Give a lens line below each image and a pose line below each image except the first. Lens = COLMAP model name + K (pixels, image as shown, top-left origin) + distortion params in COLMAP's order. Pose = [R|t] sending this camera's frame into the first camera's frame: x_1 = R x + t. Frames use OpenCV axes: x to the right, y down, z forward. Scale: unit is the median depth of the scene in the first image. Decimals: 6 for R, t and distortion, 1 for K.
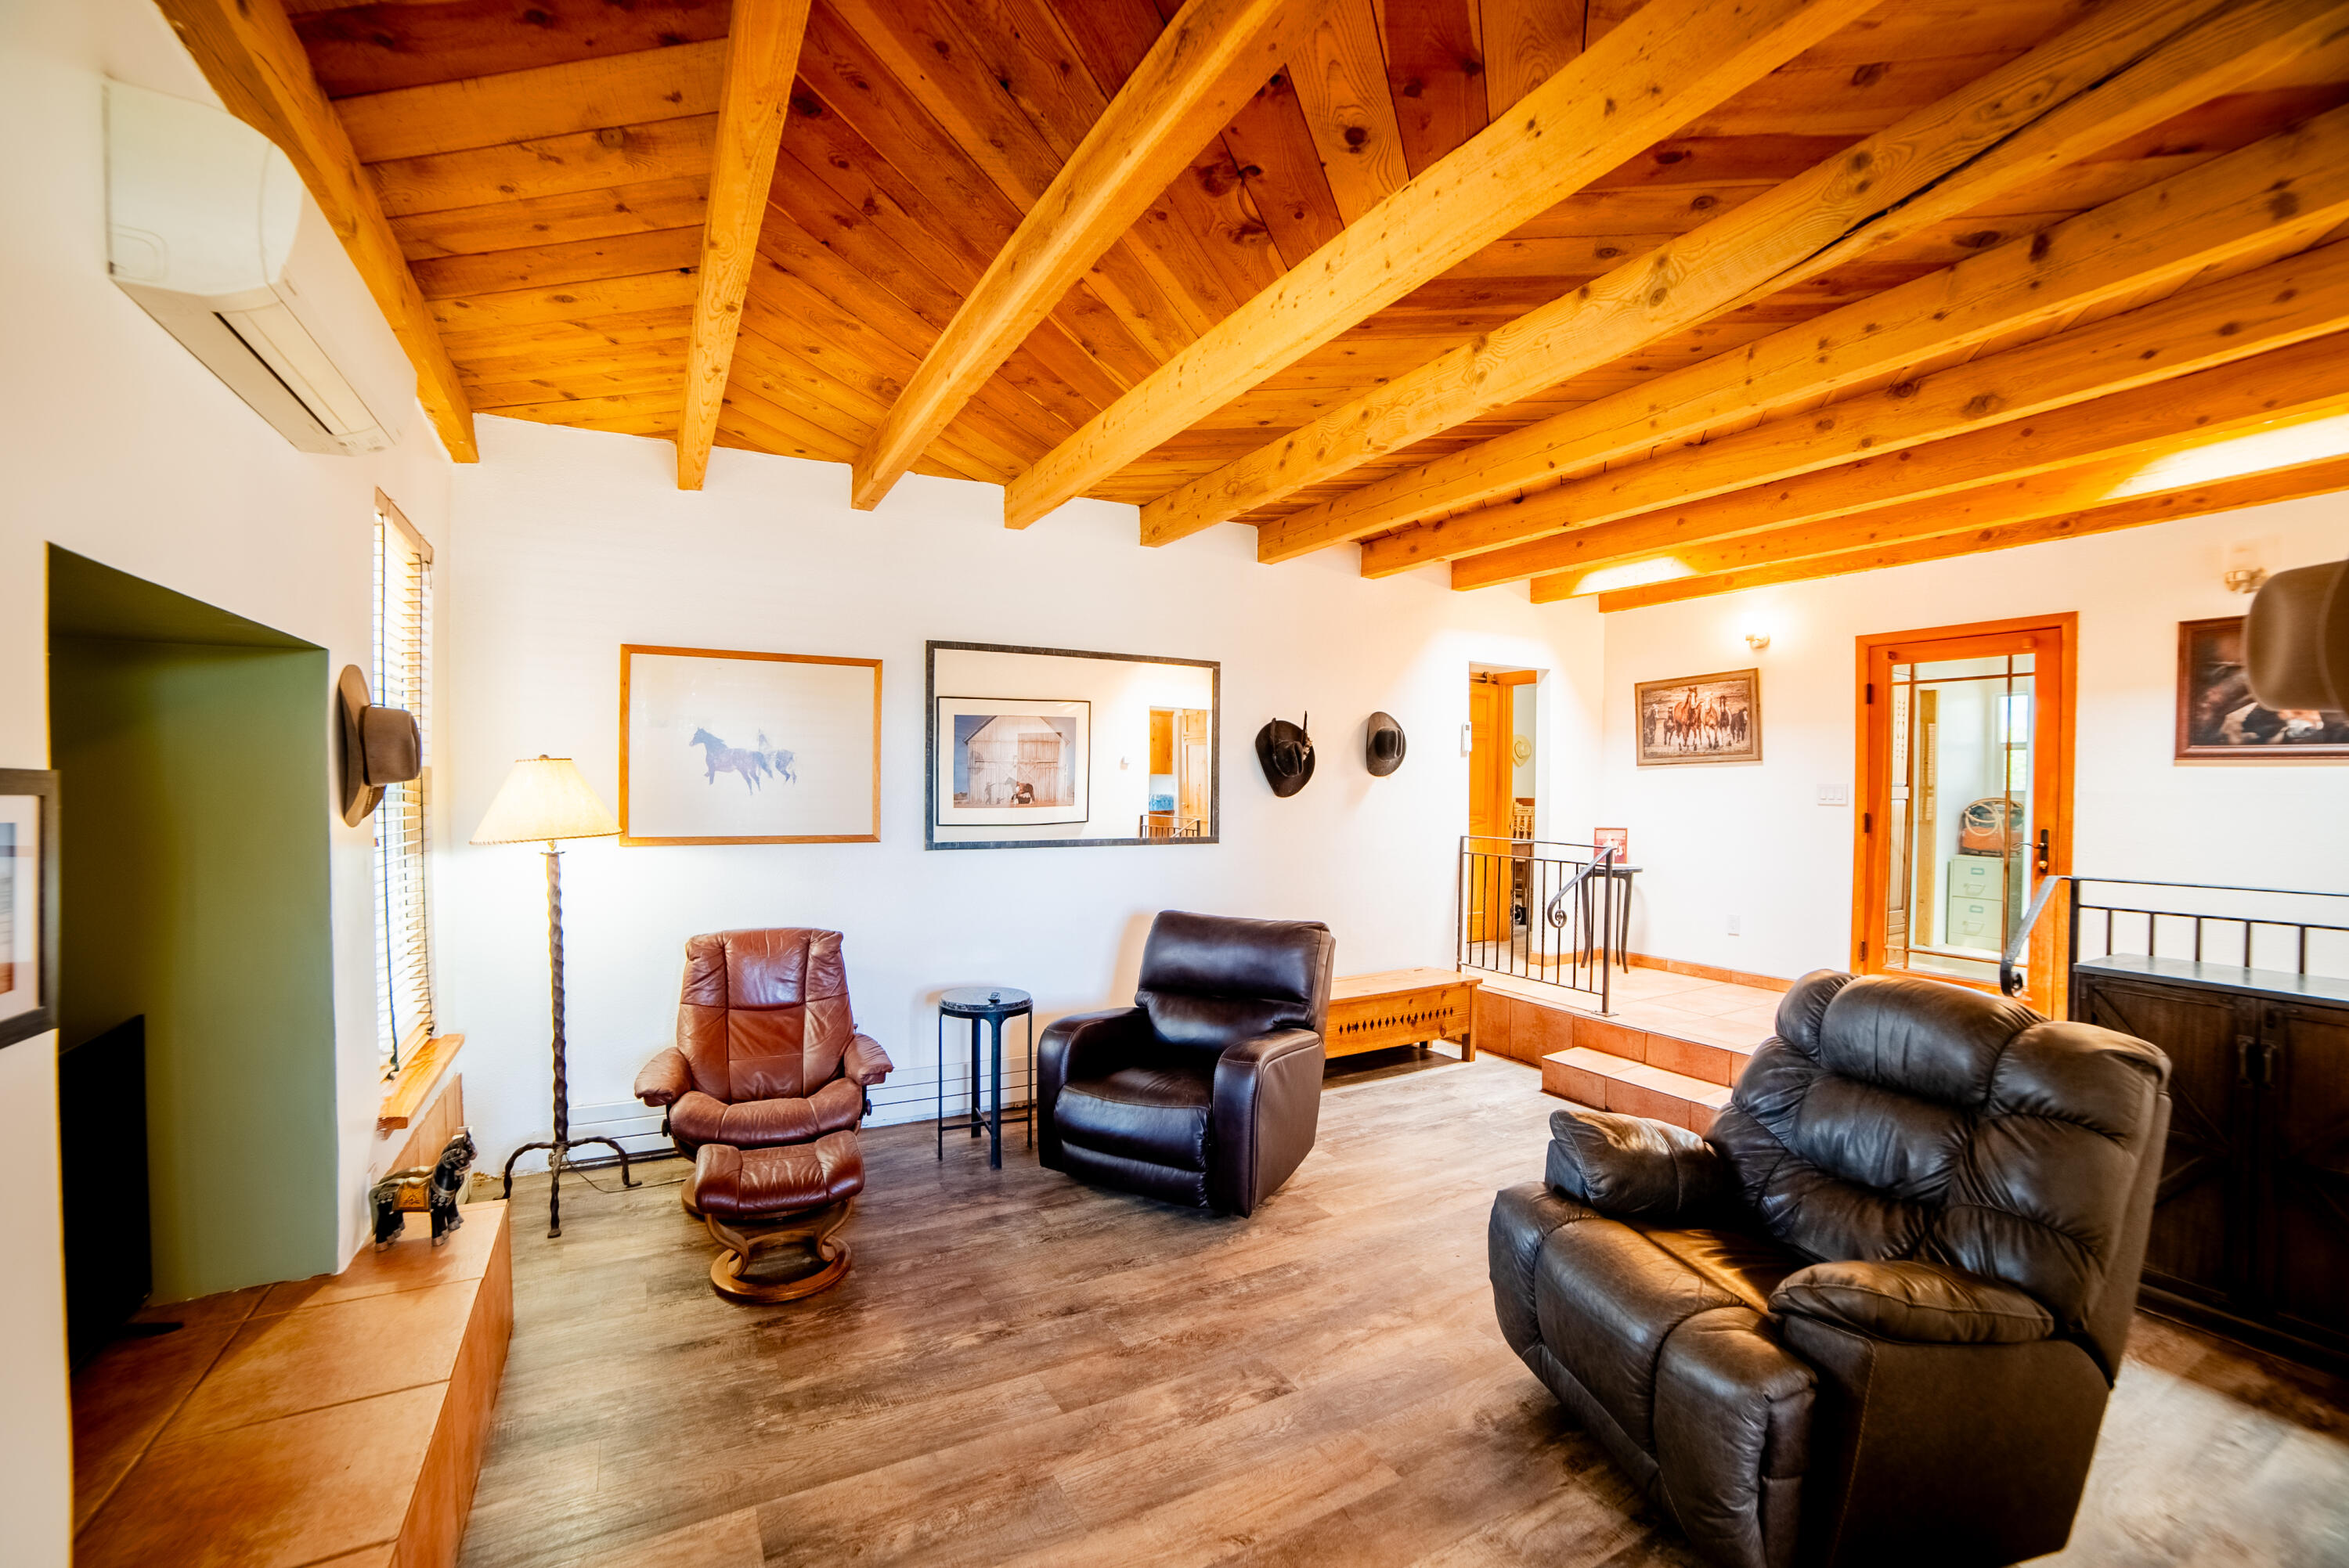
lens RADIAL K [[968.4, 0, 1173.8], [0, 968.4, 792.9], [0, 0, 1]] dist [-0.045207, 0.000263]
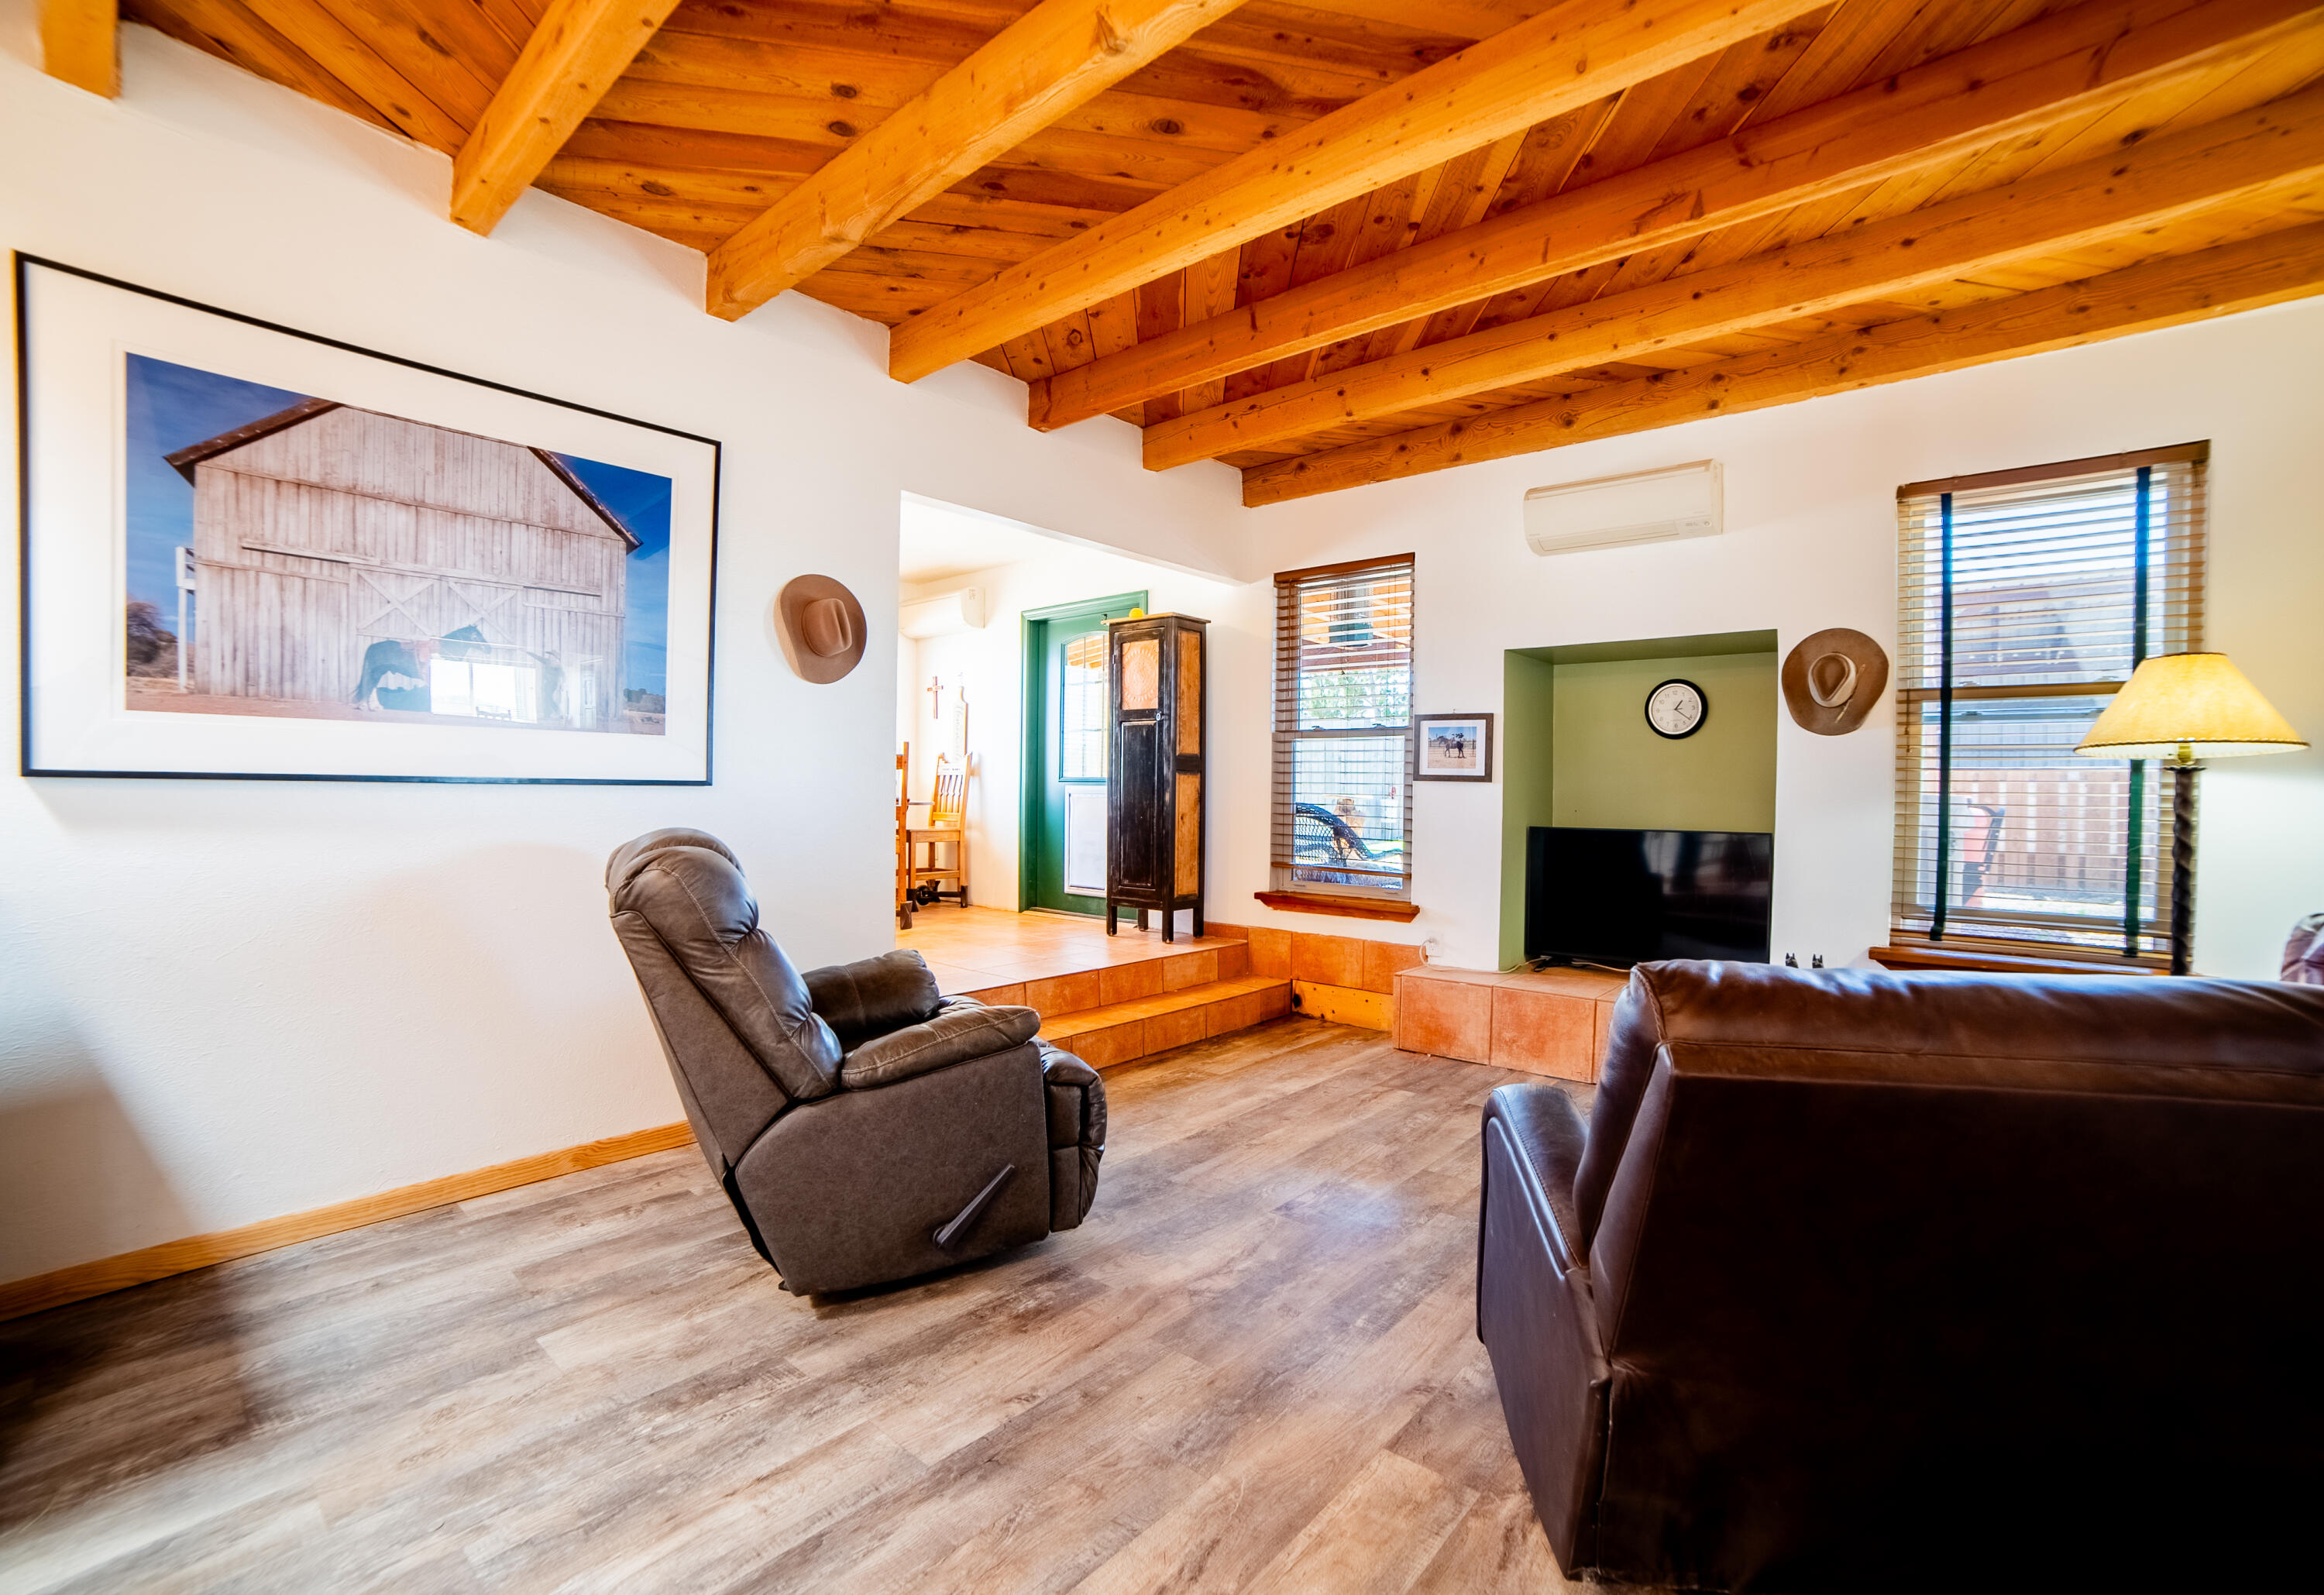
lens RADIAL K [[1006.5, 0, 1167.4], [0, 1006.5, 800.6], [0, 0, 1]] dist [0.000387, 0.000047]
pose [[-0.940936, -0.008454, -0.338479, 0.721023], [-0.012719, 0.999865, 0.010385, 0.156865], [0.338346, 0.014076, -0.940917, 2.304345]]
